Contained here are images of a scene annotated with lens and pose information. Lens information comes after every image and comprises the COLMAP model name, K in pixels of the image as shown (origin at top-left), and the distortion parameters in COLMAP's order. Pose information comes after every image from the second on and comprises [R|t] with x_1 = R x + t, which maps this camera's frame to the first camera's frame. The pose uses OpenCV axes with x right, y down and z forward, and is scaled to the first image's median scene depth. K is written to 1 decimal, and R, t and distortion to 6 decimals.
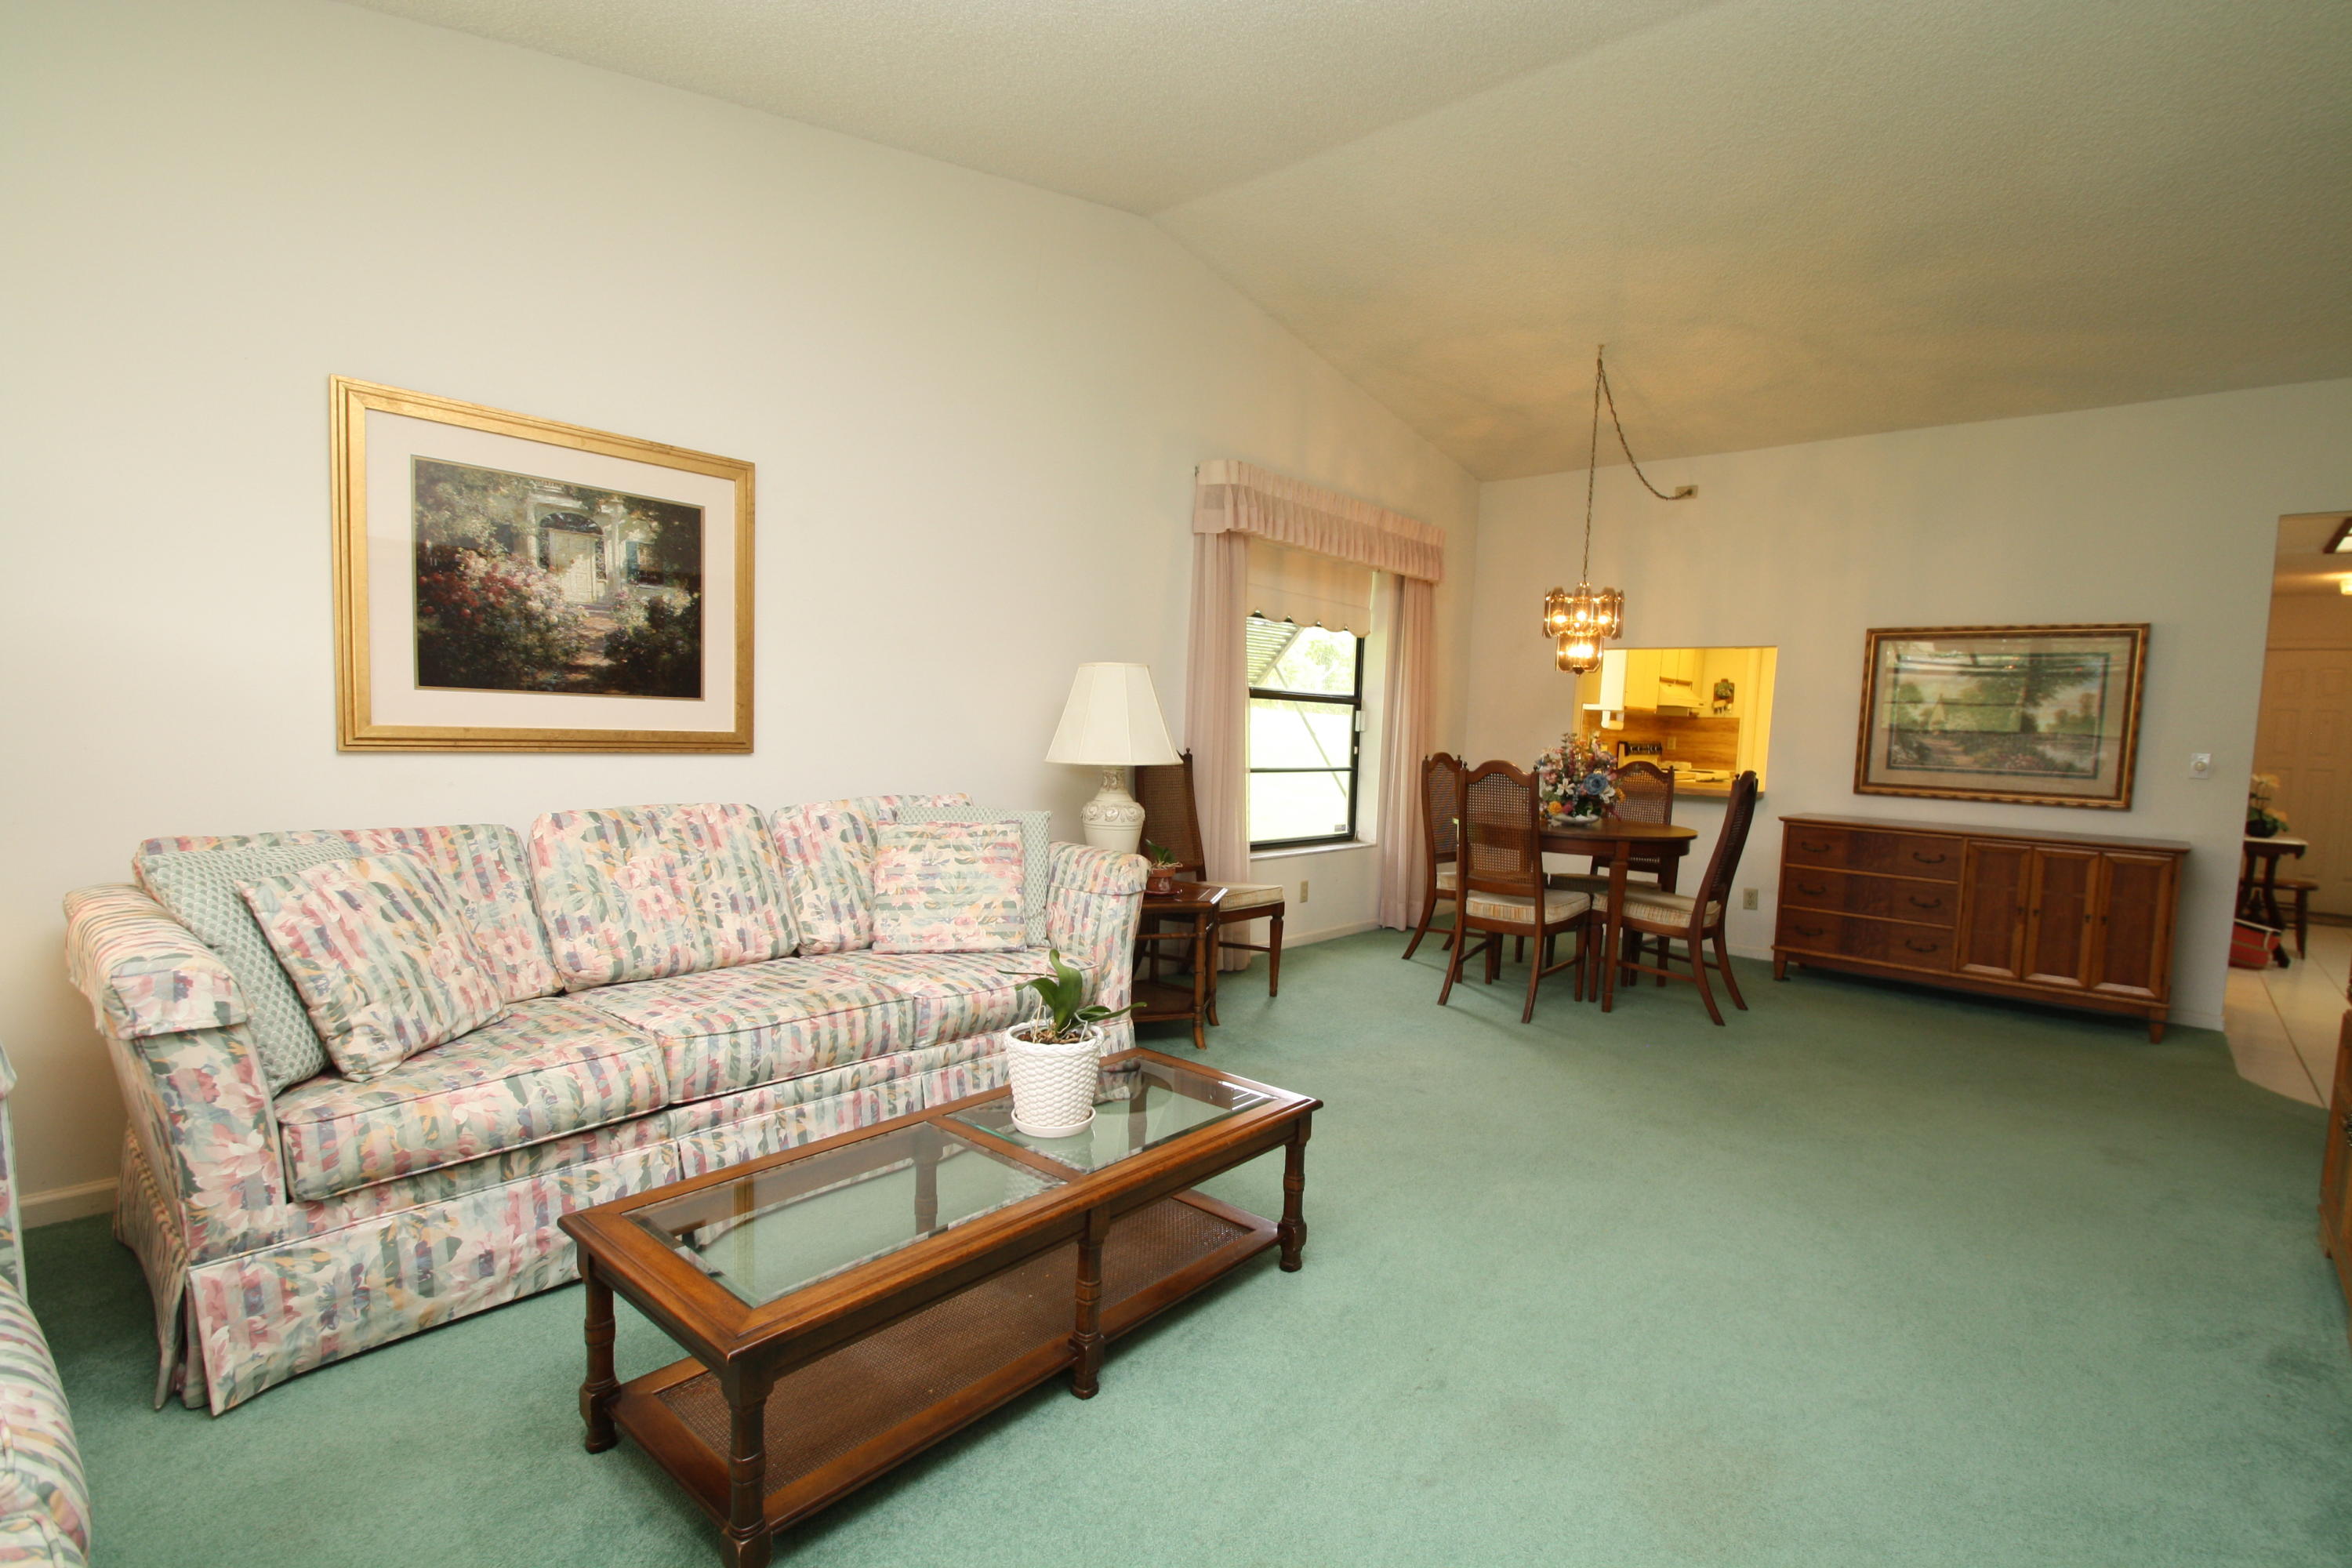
lens RADIAL K [[1106.1, 0, 1179.3], [0, 1106.1, 813.3], [0, 0, 1]] dist [0.002311, -0.010854]
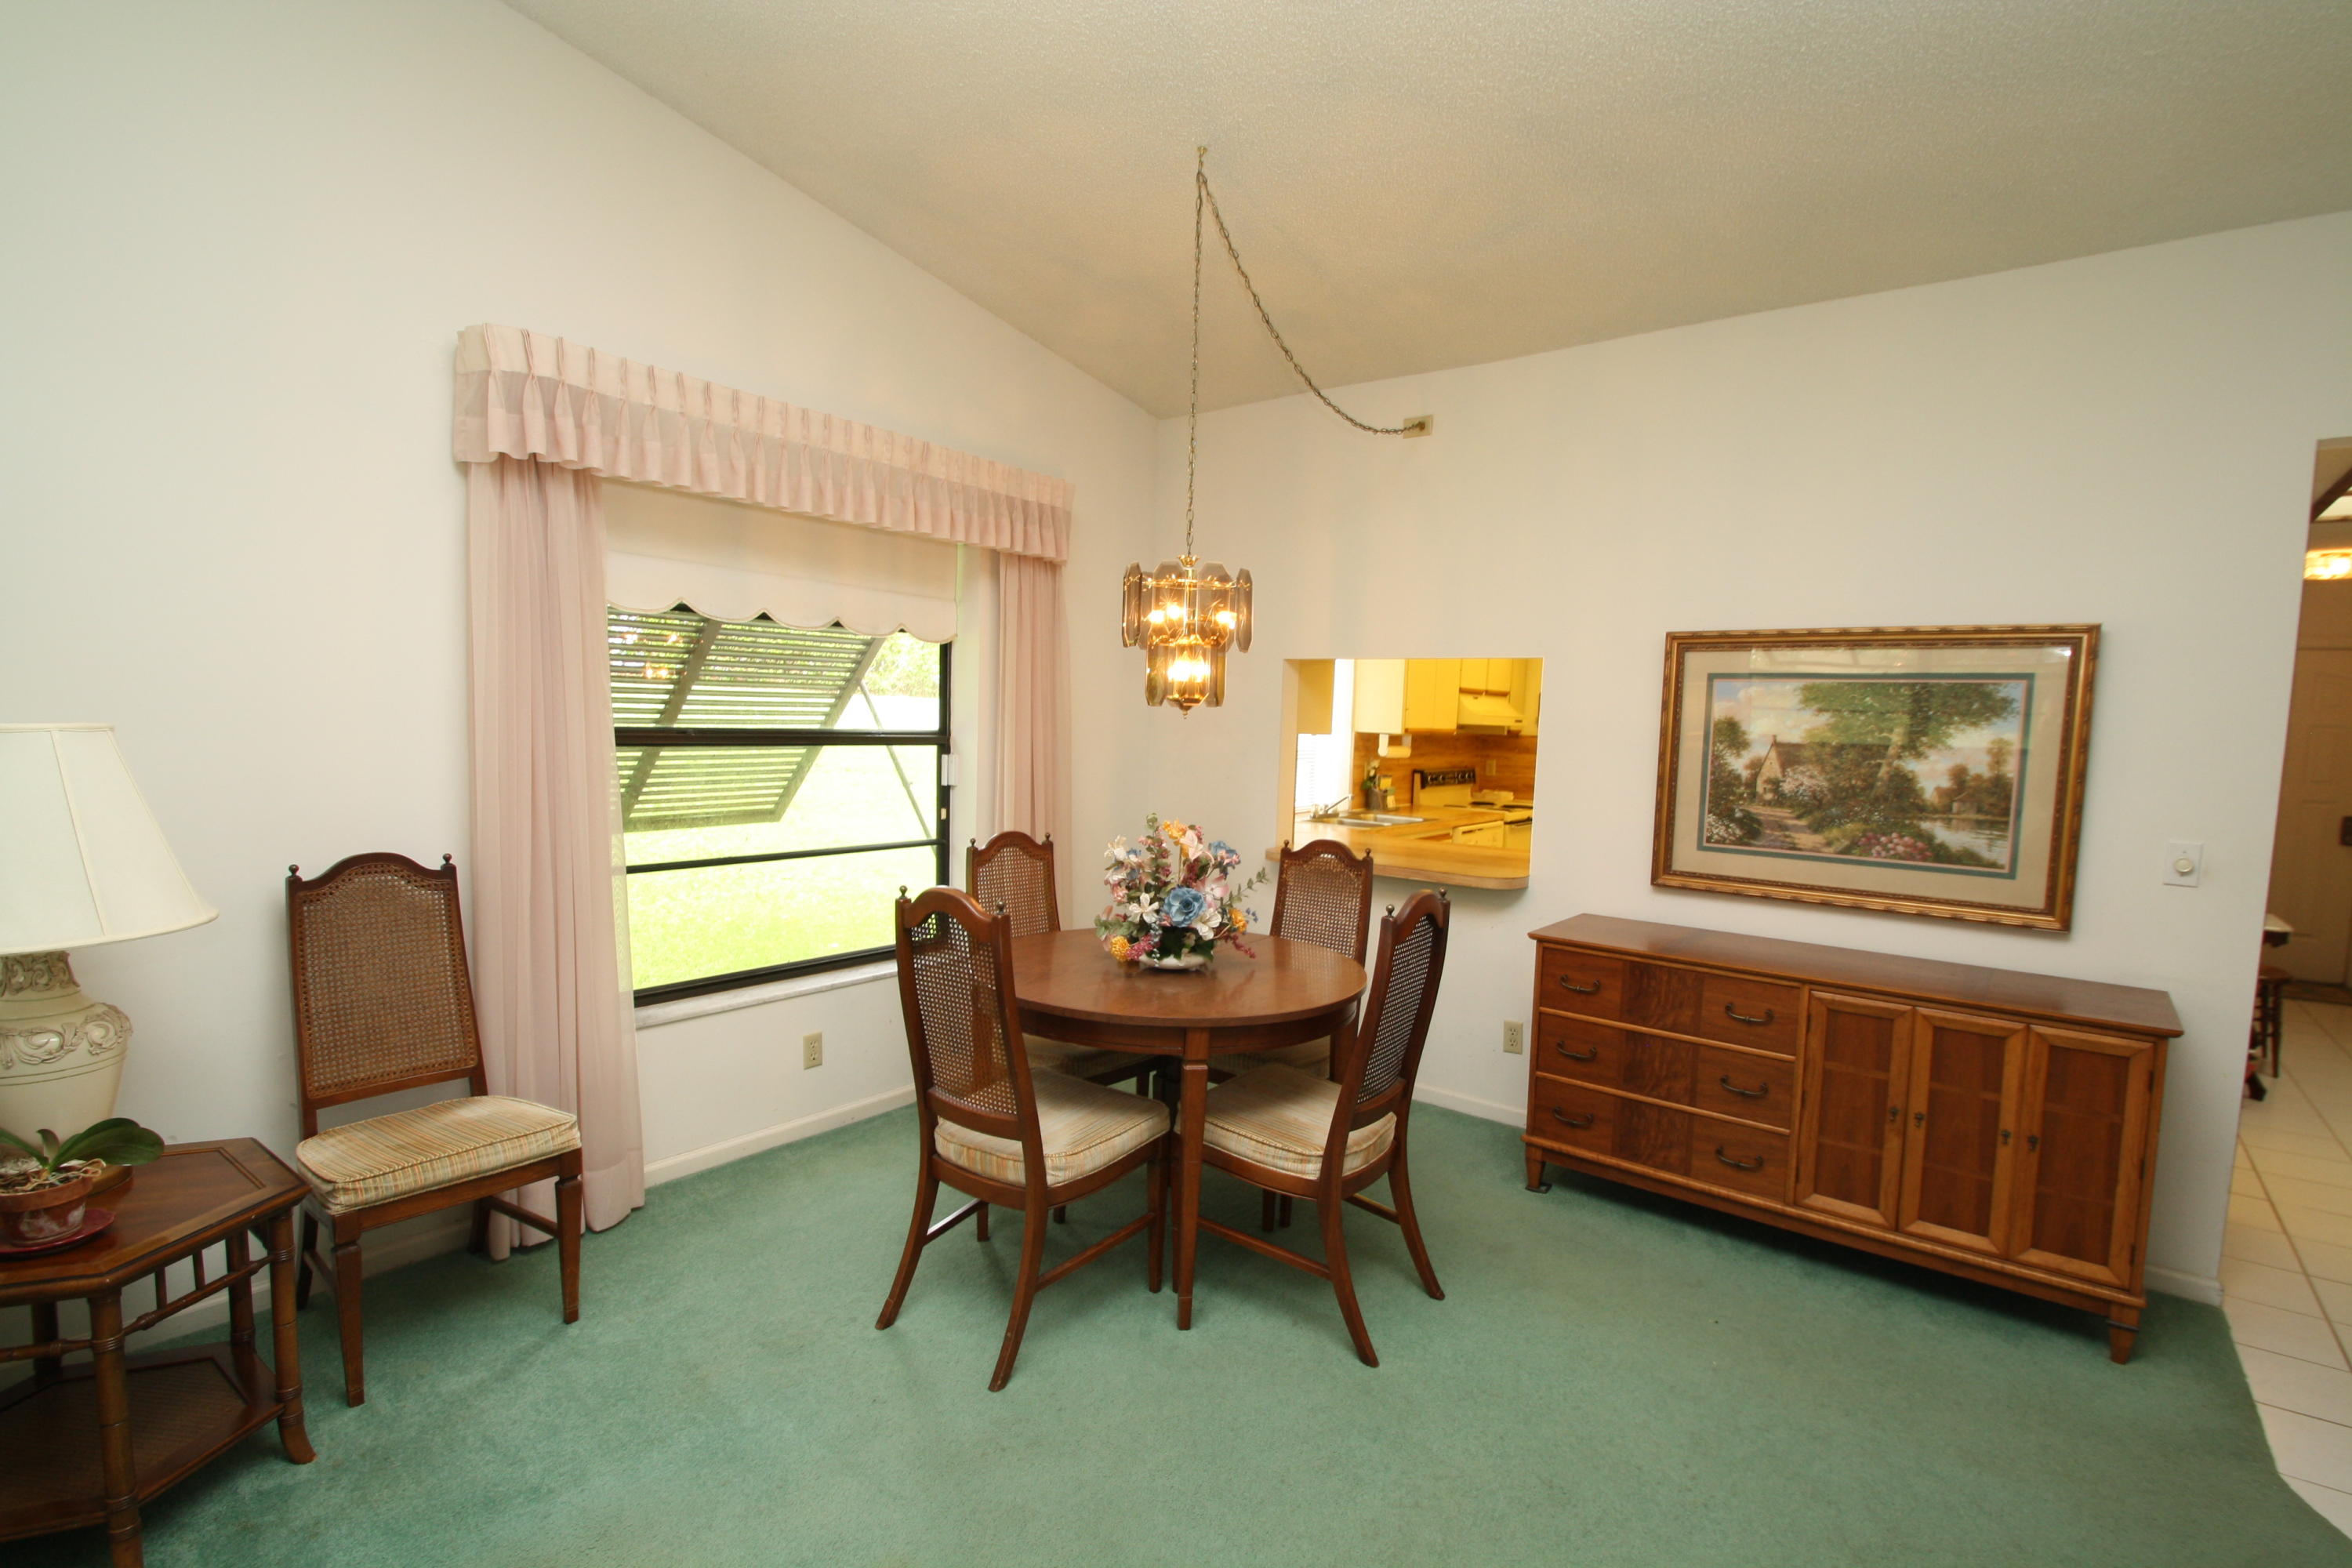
lens RADIAL K [[1106.1, 0, 1181.5], [0, 1106.1, 812.9], [0, 0, 1]] dist [0.002311, -0.010854]
pose [[0.997613, -0.012627, 0.067895, 0.327648], [0.012114, 0.999895, 0.007970, -0.077716], [-0.067989, -0.007129, 0.997661, 0.417669]]
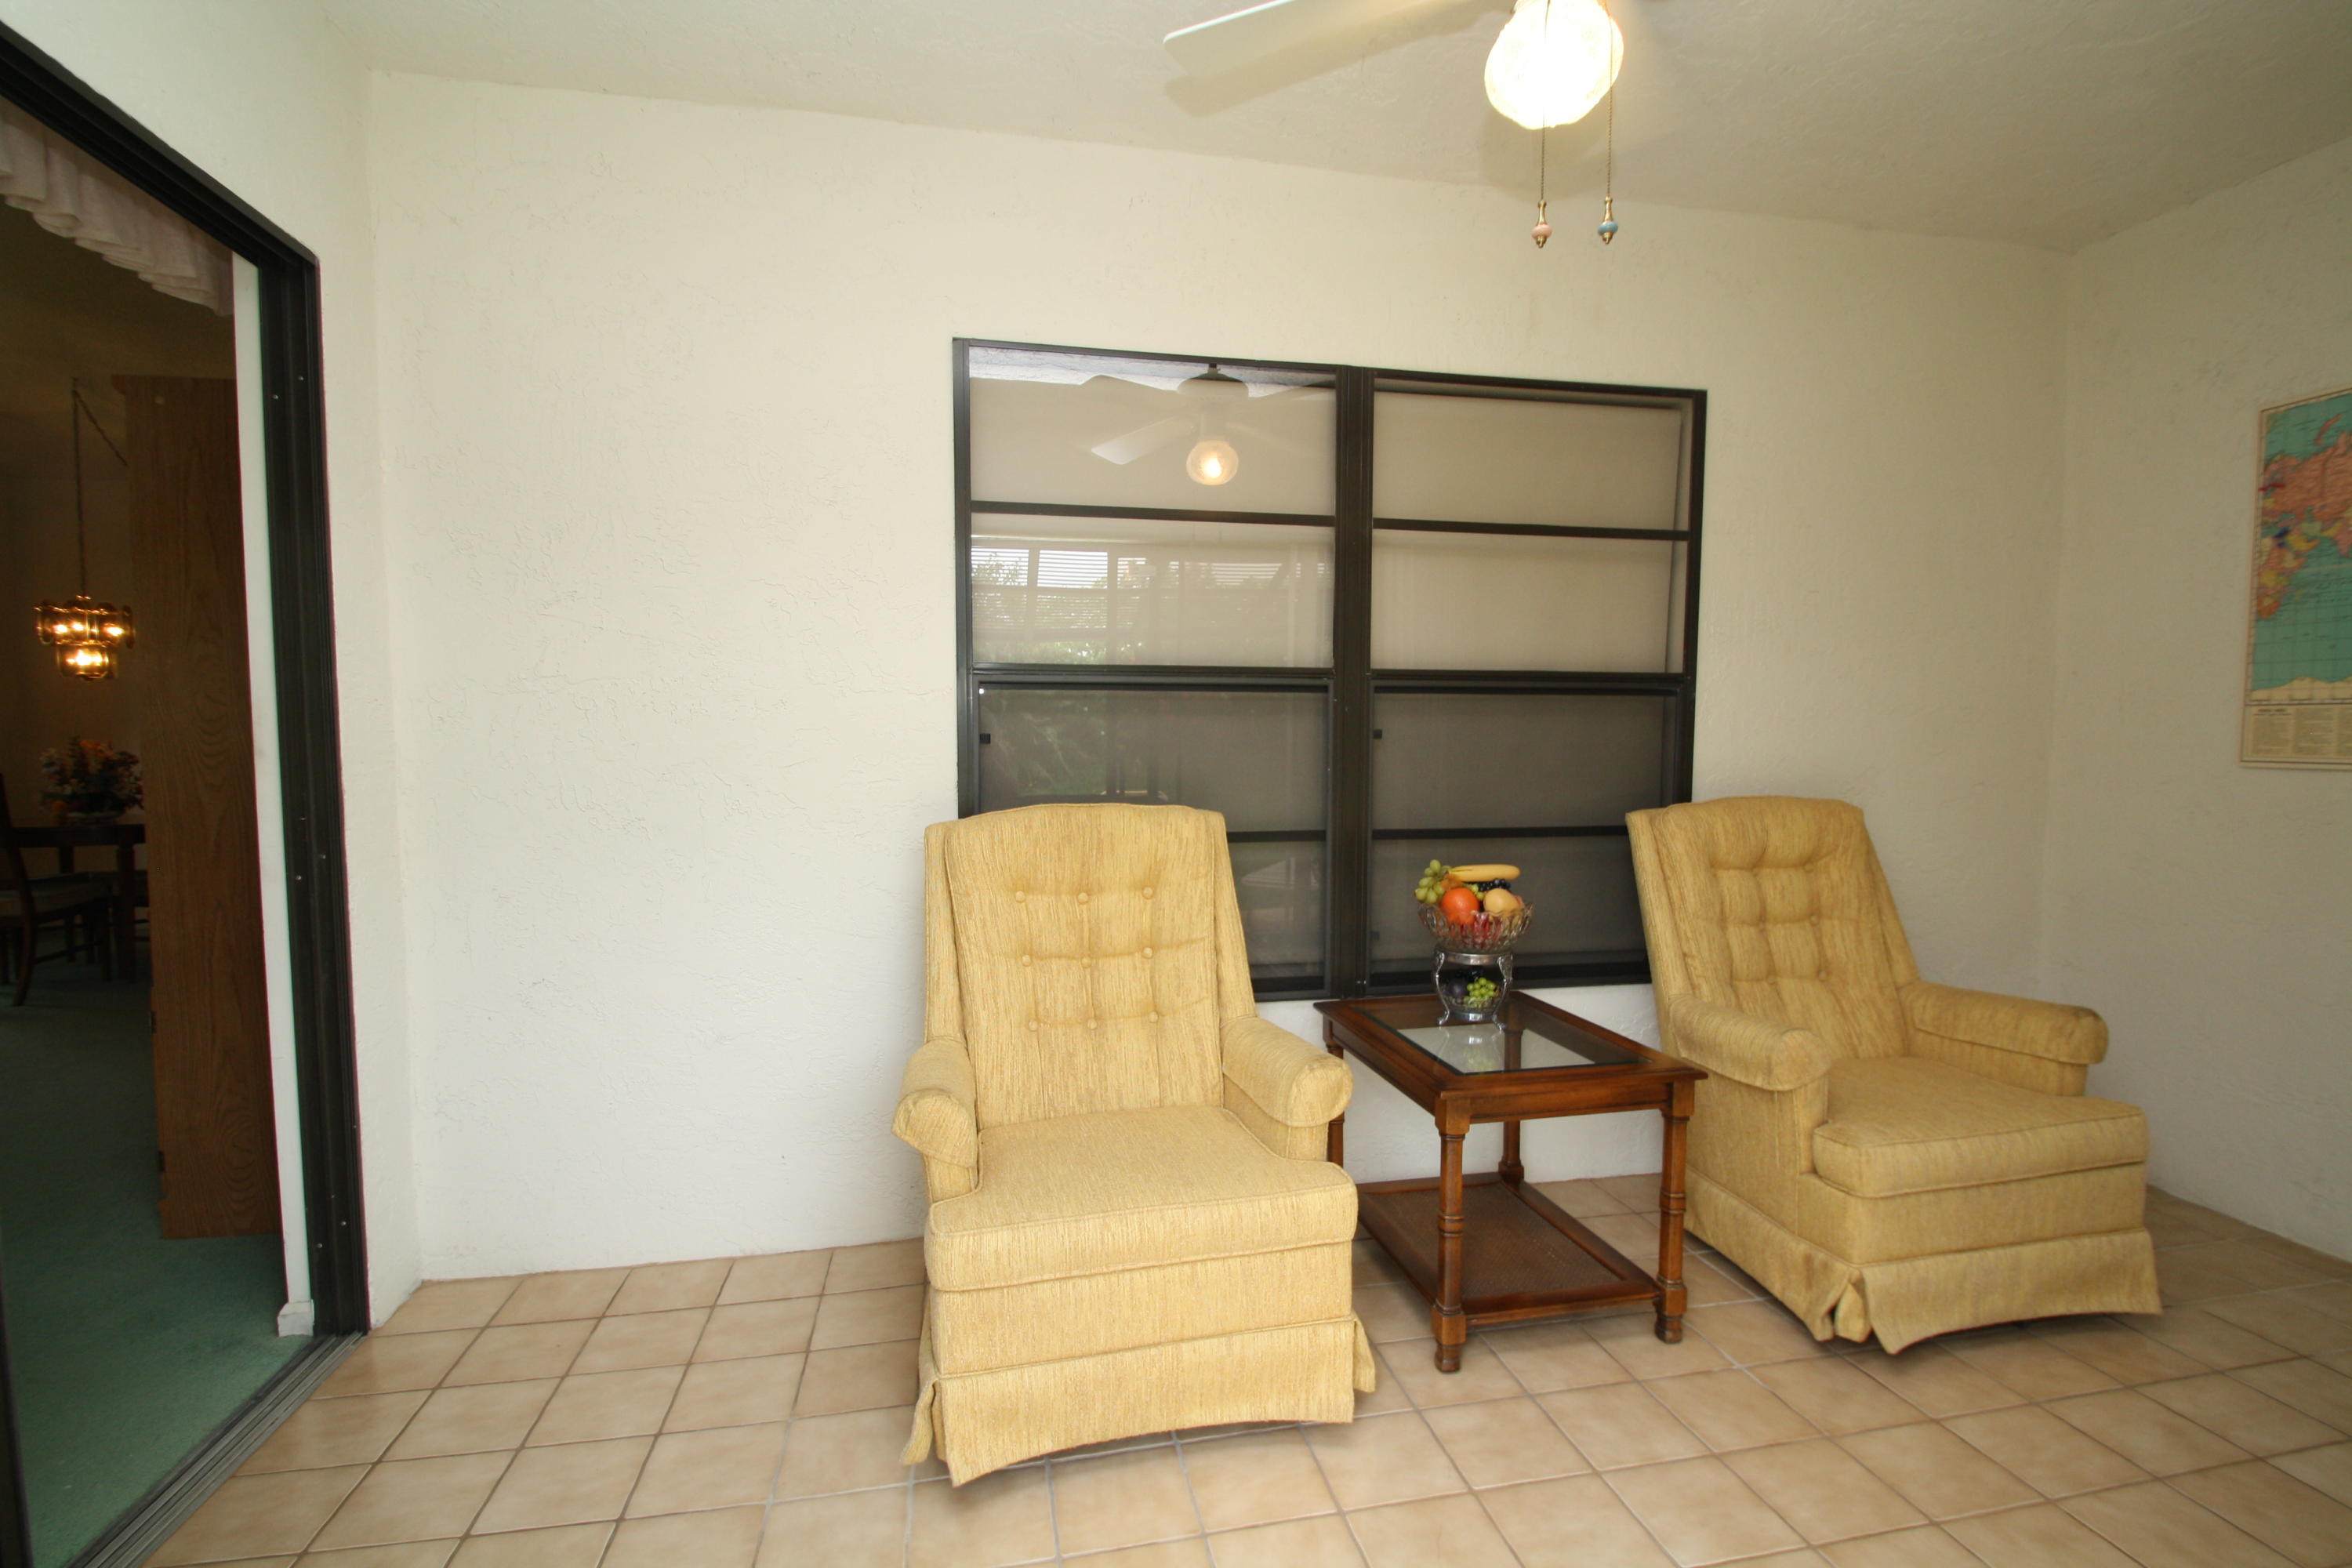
lens RADIAL K [[1106.1, 0, 1184.2], [0, 1106.1, 808.7], [0, 0, 1]] dist [0.002311, -0.010854]
pose [[0.597385, -0.084772, 0.797461, 0.142247], [0.088381, 0.995299, 0.039596, 0.049937], [-0.797069, 0.046827, 0.602069, -0.490468]]
